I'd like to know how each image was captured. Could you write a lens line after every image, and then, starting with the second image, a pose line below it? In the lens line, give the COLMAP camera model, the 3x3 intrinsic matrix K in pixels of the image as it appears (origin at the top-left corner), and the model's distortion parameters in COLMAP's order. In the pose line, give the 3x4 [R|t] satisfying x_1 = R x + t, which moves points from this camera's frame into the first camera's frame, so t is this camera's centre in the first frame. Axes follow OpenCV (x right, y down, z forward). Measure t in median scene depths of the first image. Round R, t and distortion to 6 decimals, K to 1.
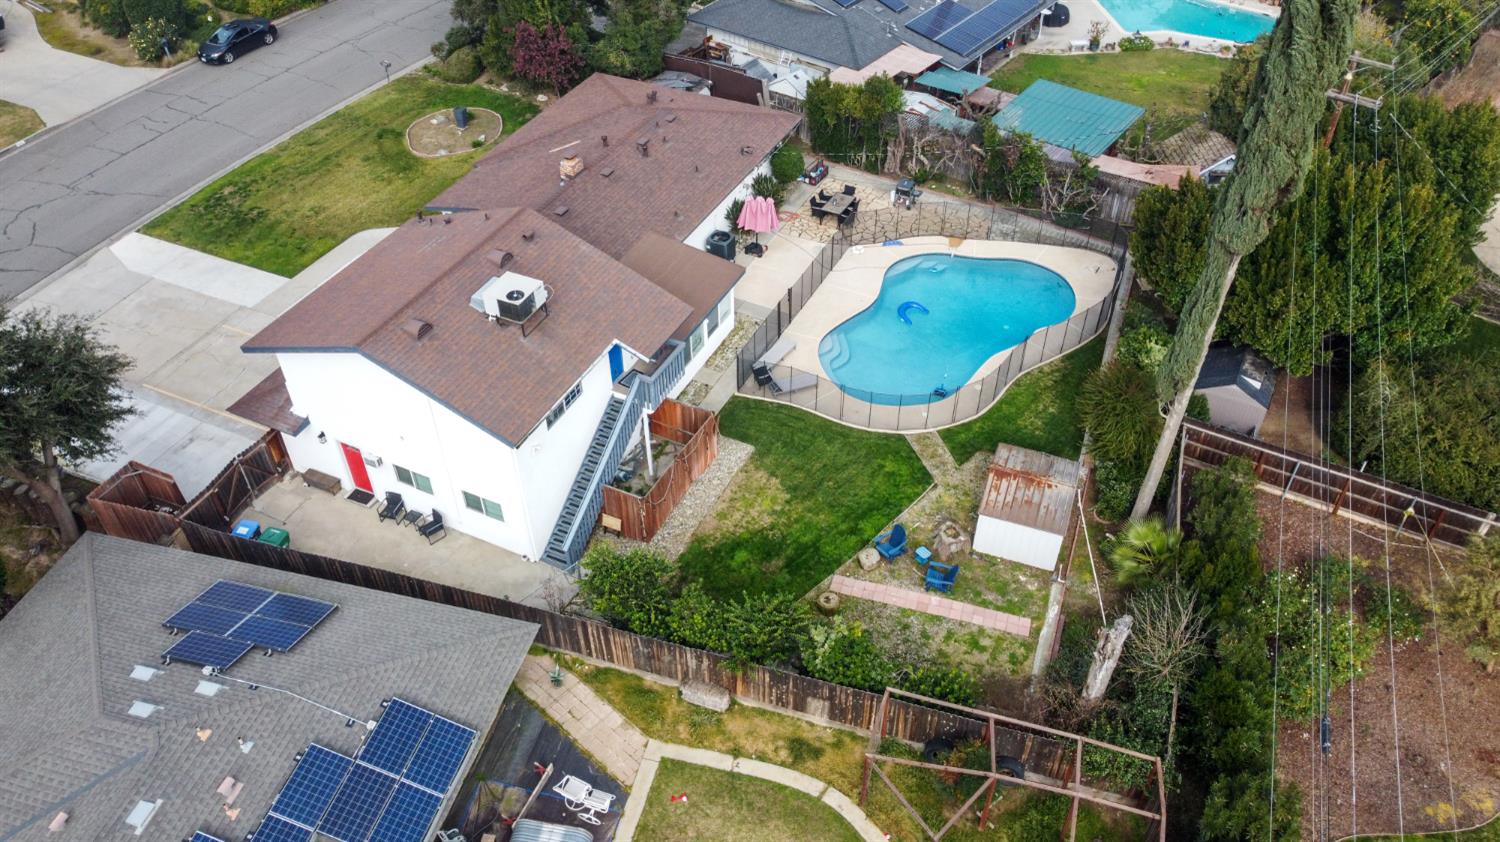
lens RADIAL K [[1073.4, 0, 747.4], [0, 1073.4, 419.2], [0, 0, 1]] dist [0.005094, 0.003177]
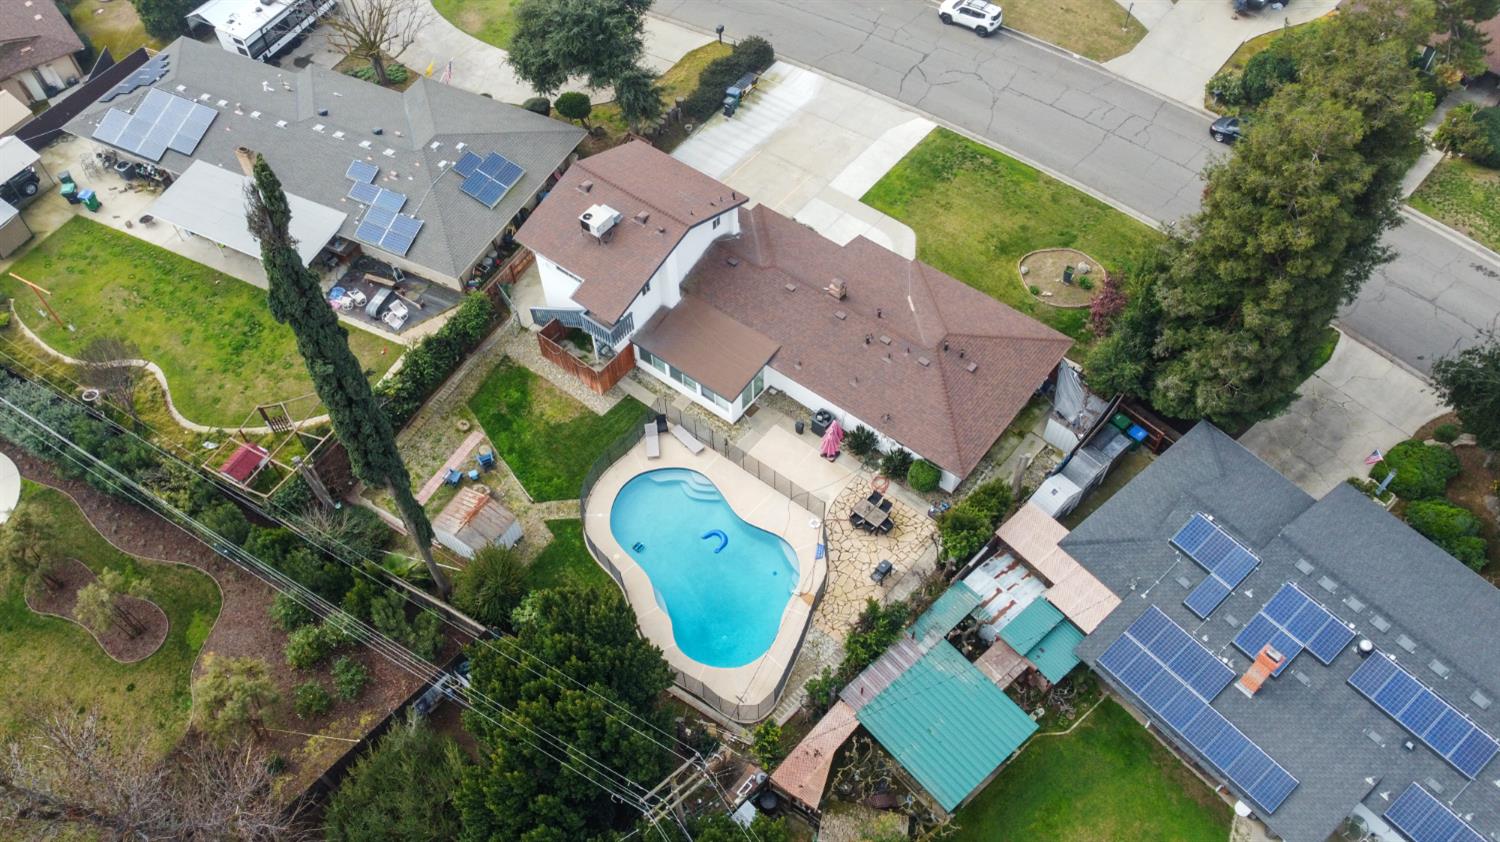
lens RADIAL K [[1073.4, 0, 746.1], [0, 1073.4, 423.9], [0, 0, 1]] dist [0.005094, 0.003177]
pose [[-0.179975, 0.808632, -0.560111, 0.708996], [-0.669913, 0.316192, 0.671743, -0.962753], [0.720295, 0.496122, 0.484806, 0.338369]]
